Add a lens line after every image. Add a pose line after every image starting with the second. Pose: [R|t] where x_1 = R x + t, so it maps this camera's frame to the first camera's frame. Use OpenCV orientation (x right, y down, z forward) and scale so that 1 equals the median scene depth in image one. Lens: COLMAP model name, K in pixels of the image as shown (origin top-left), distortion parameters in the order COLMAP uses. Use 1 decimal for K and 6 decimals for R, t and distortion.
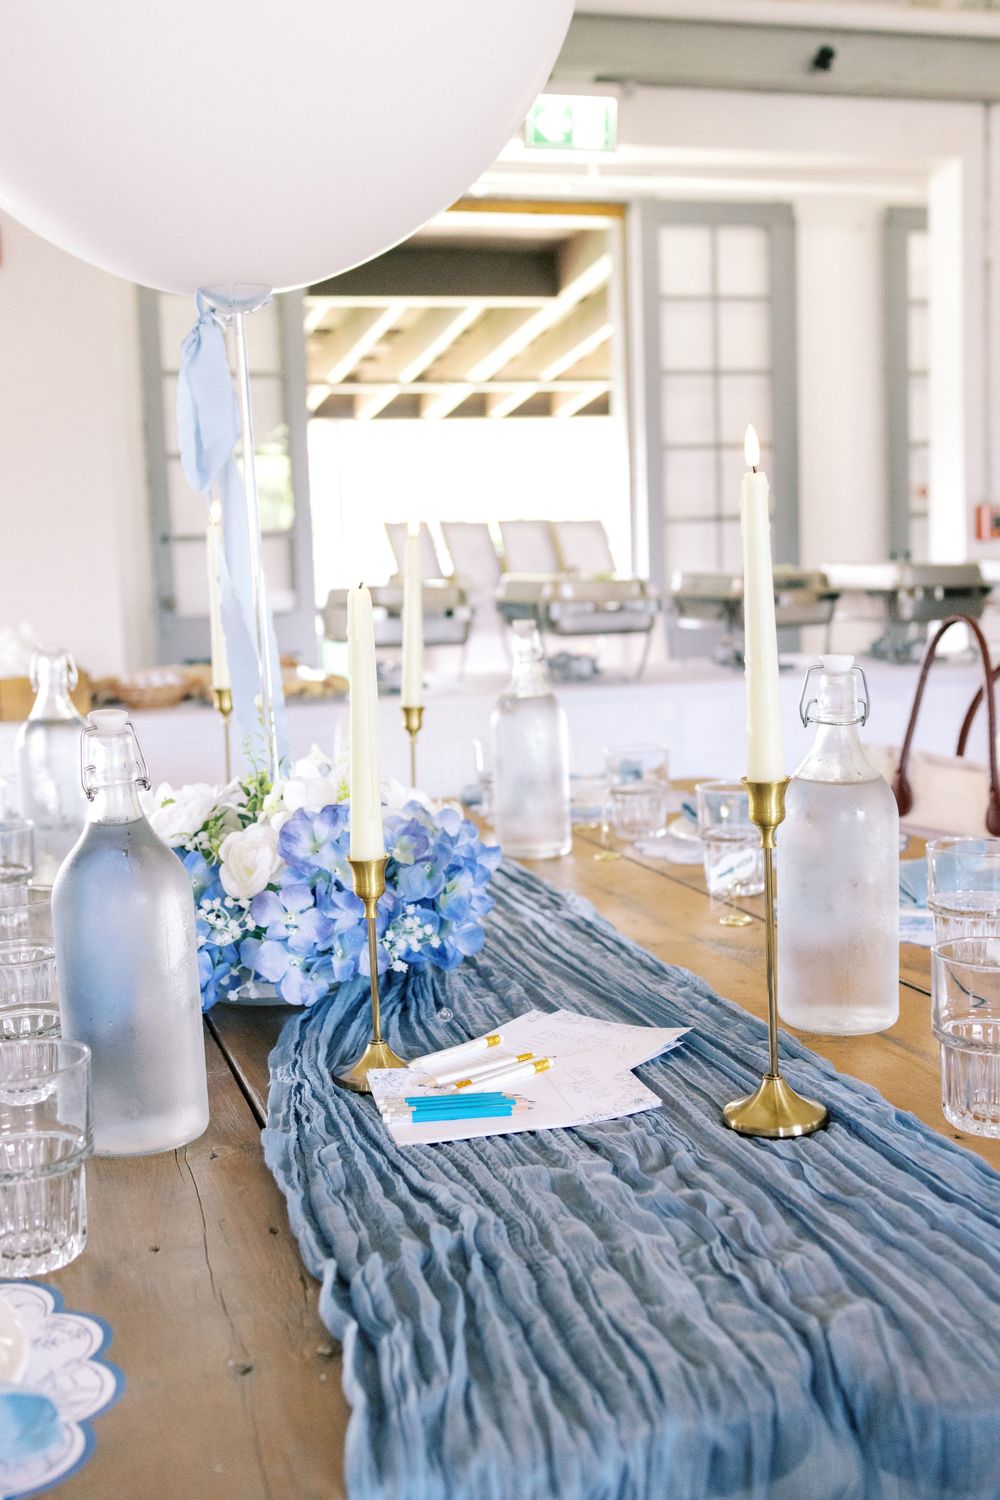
lens RADIAL K [[1613.3, 0, 497.5], [0, 1613.3, 745.6], [0, 0, 1]] dist [-0.012915, 0.000000]
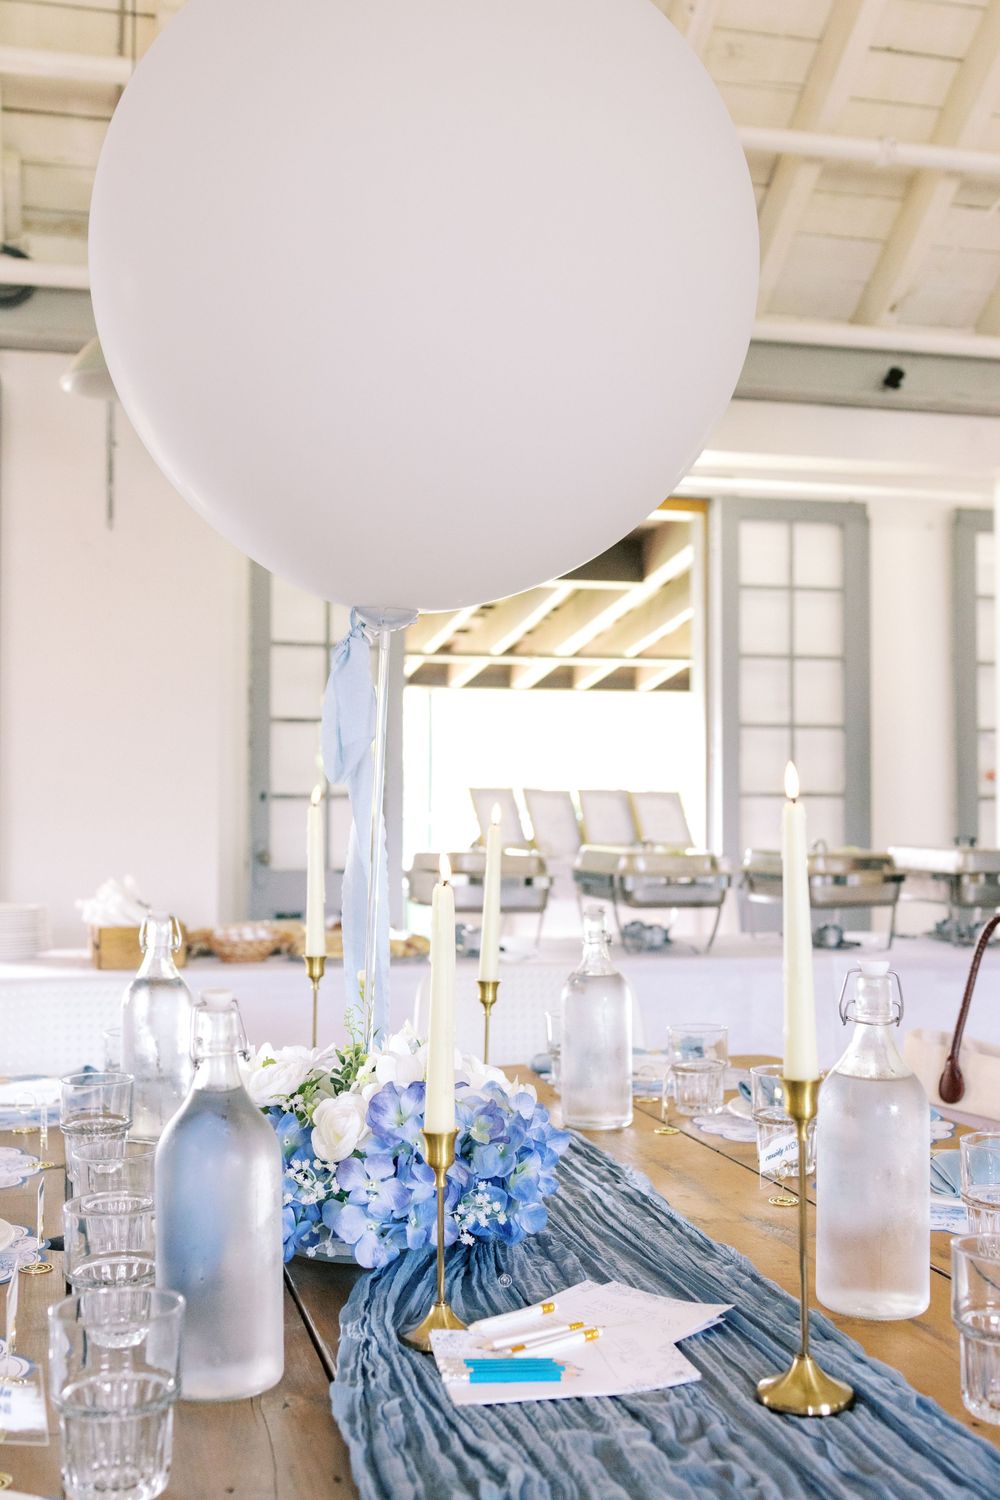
lens RADIAL K [[1613.3, 0, 495.0], [0, 1613.3, 755.2], [0, 0, 1]] dist [-0.012915, 0.000000]
pose [[0.997918, 0.032755, -0.055564, 0.008819], [-0.040466, 0.988767, -0.143884, -0.023548], [0.050227, 0.145832, 0.988033, -0.107209]]
